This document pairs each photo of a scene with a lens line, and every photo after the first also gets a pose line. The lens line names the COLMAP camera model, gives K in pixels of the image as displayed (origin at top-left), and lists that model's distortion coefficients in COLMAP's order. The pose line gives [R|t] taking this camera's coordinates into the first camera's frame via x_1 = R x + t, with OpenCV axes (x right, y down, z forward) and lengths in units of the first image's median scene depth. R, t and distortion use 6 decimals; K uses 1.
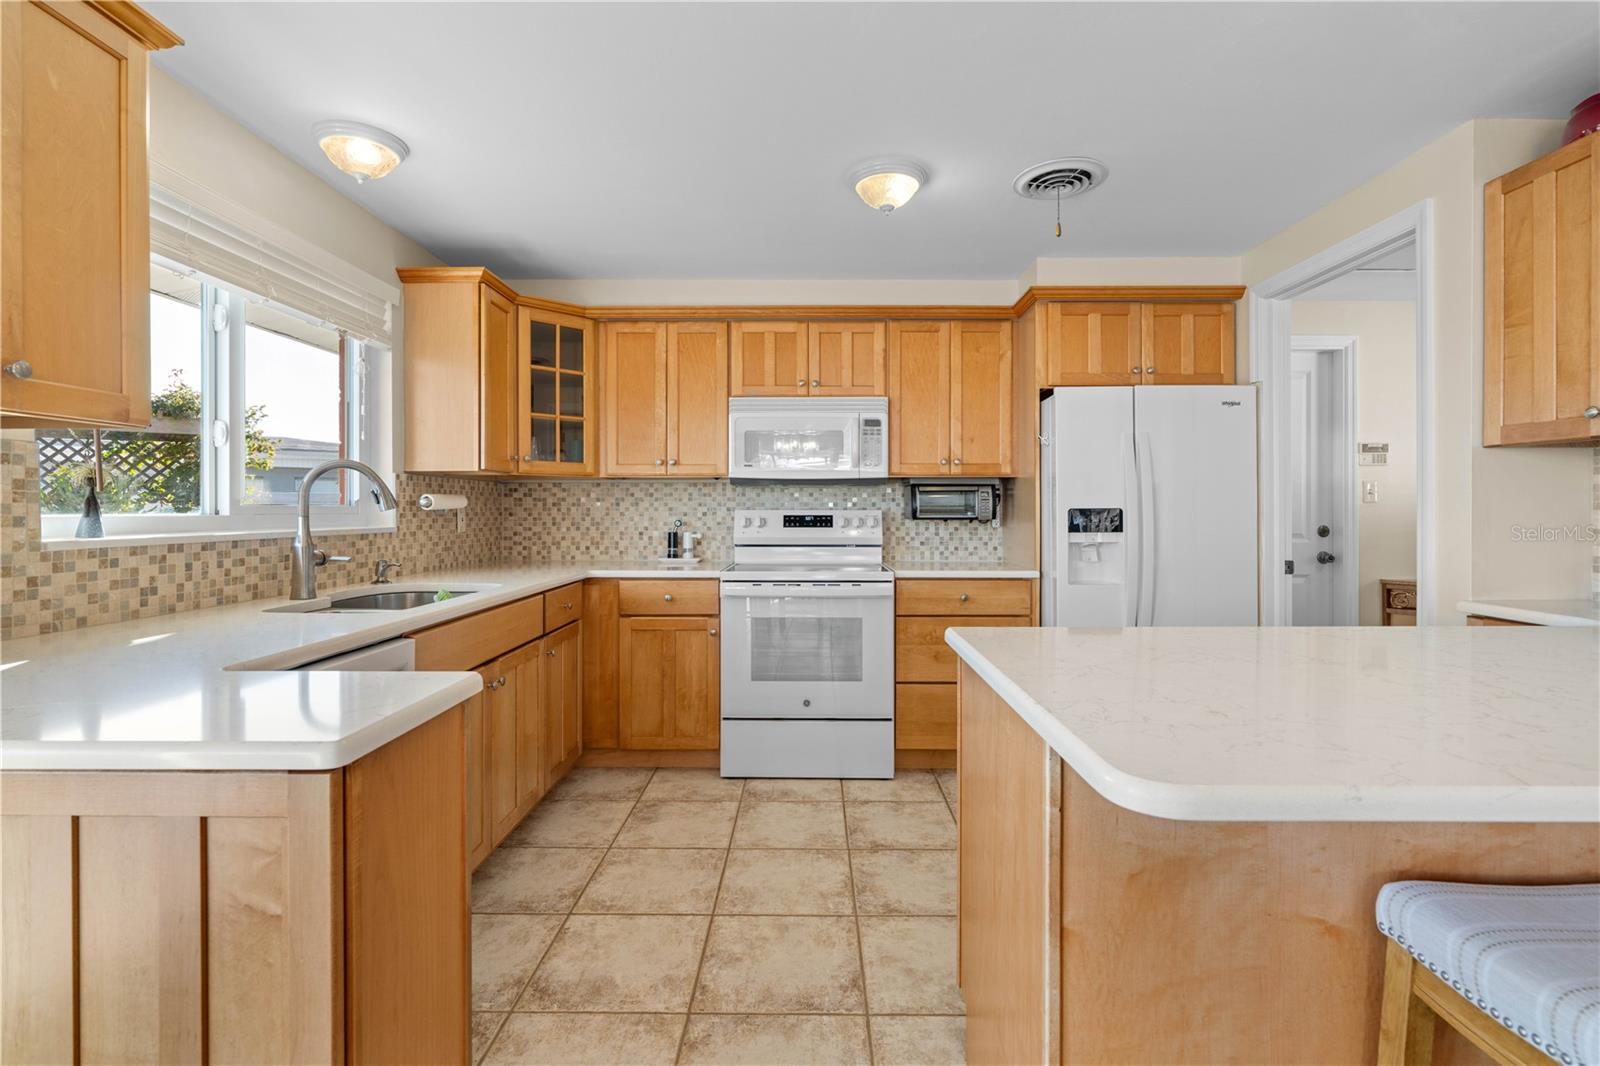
lens RADIAL K [[732.3, 0, 807.0], [0, 732.3, 512.1], [0, 0, 1]] dist [-0.002262, 0.000258]
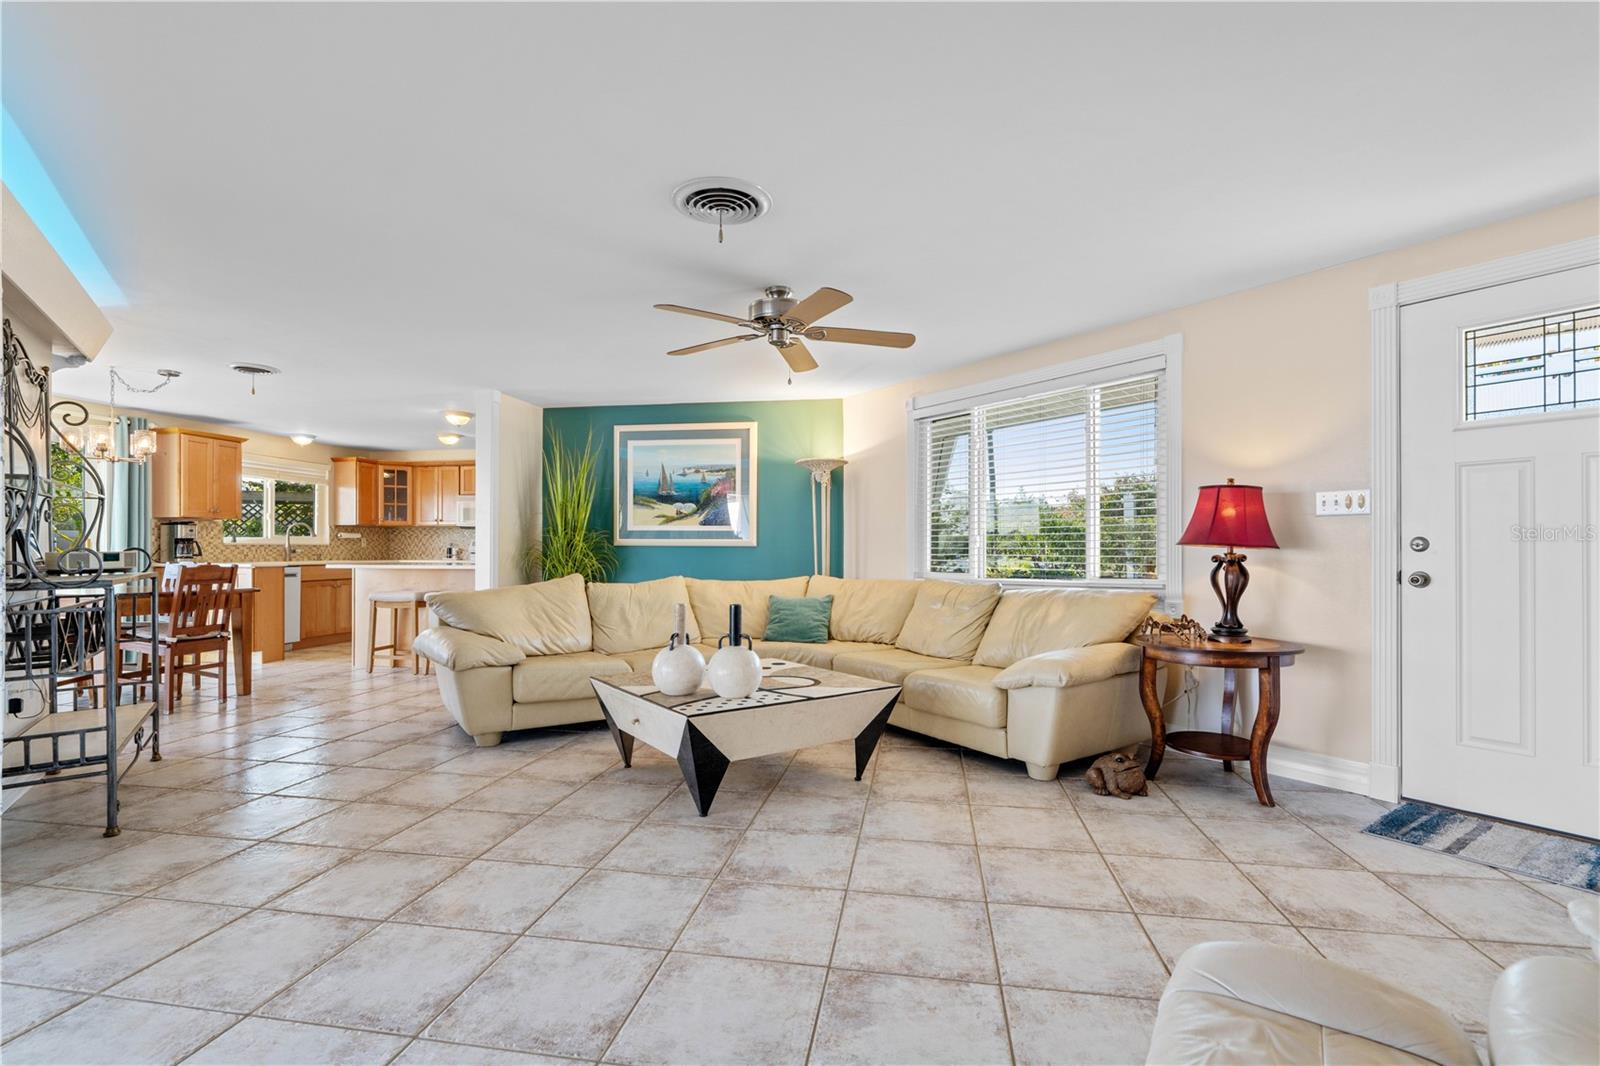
lens RADIAL K [[724.4, 0, 800.1], [0, 724.4, 544.5], [0, 0, 1]] dist [-0.001858, -0.000492]
pose [[0.986402, -0.000619, -0.164350, 1.648931], [-0.001020, 0.999951, -0.009888, 0.045975], [0.164348, 0.009921, 0.986352, -1.456441]]
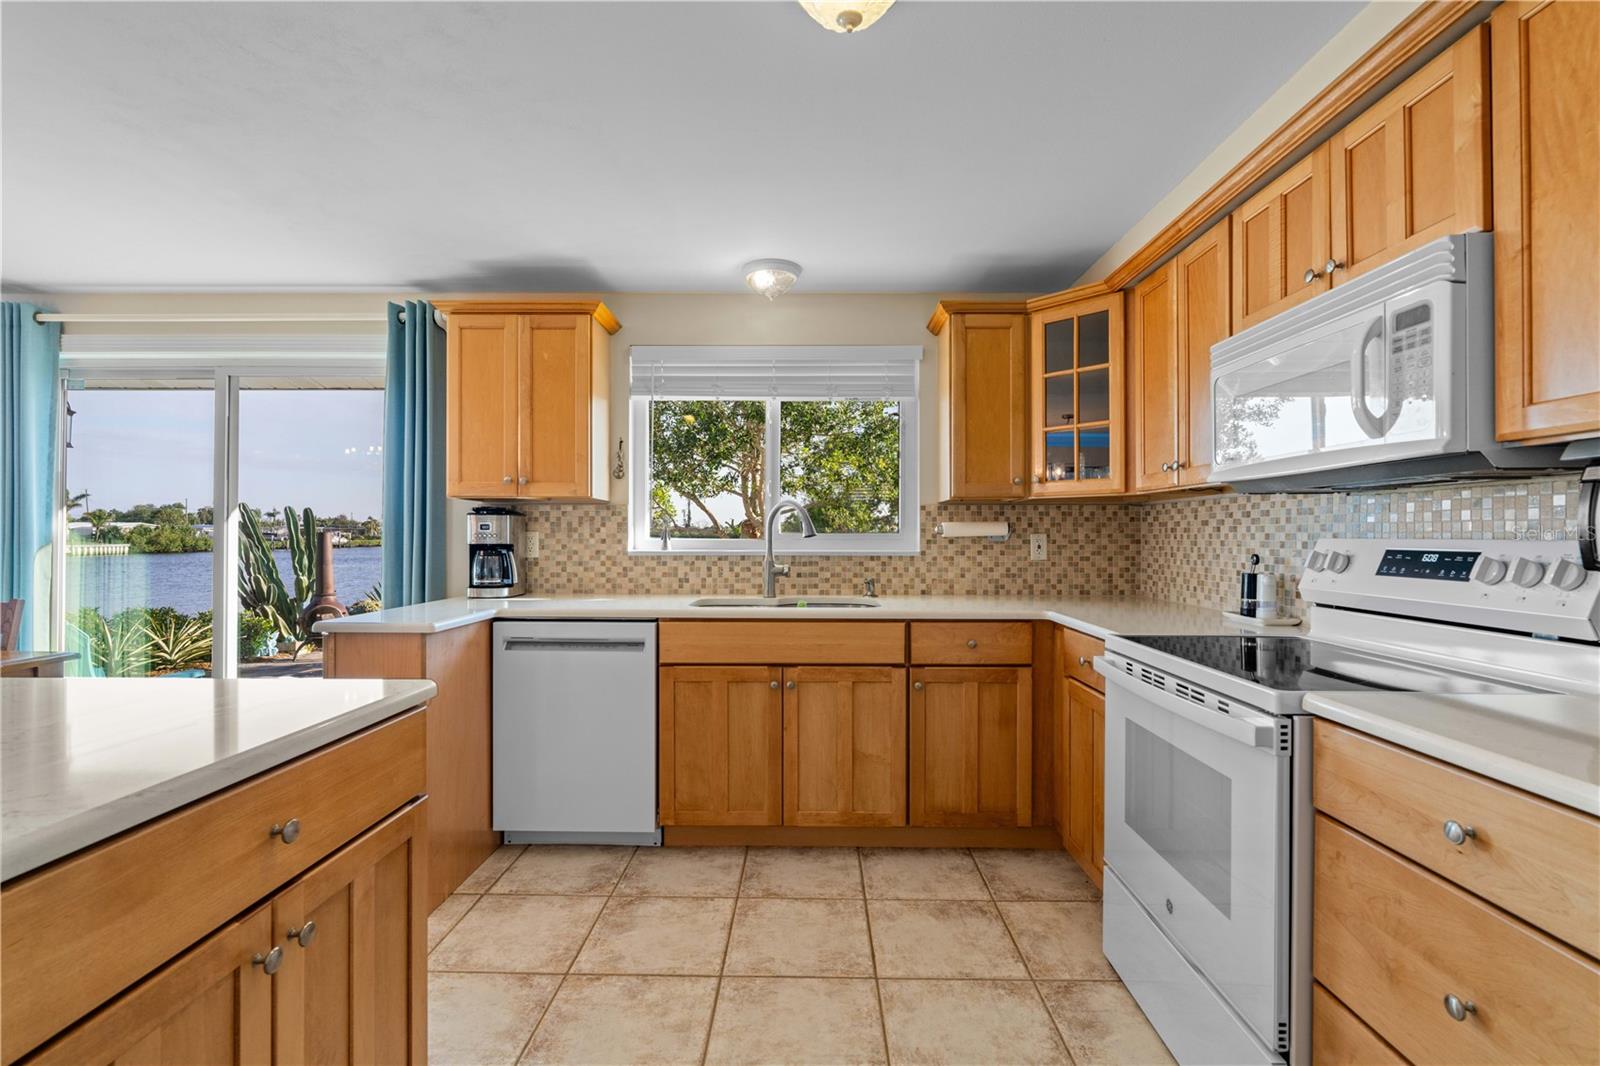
lens RADIAL K [[721.4, 0, 800.0], [0, 721.4, 533.0], [0, 0, 1]] dist [-0.004423, -0.000151]
pose [[-0.010831, -0.003424, -0.999935, 0.513546], [-0.004566, 0.999984, -0.003375, -0.003687], [0.999931, 0.004530, -0.010847, 0.728715]]
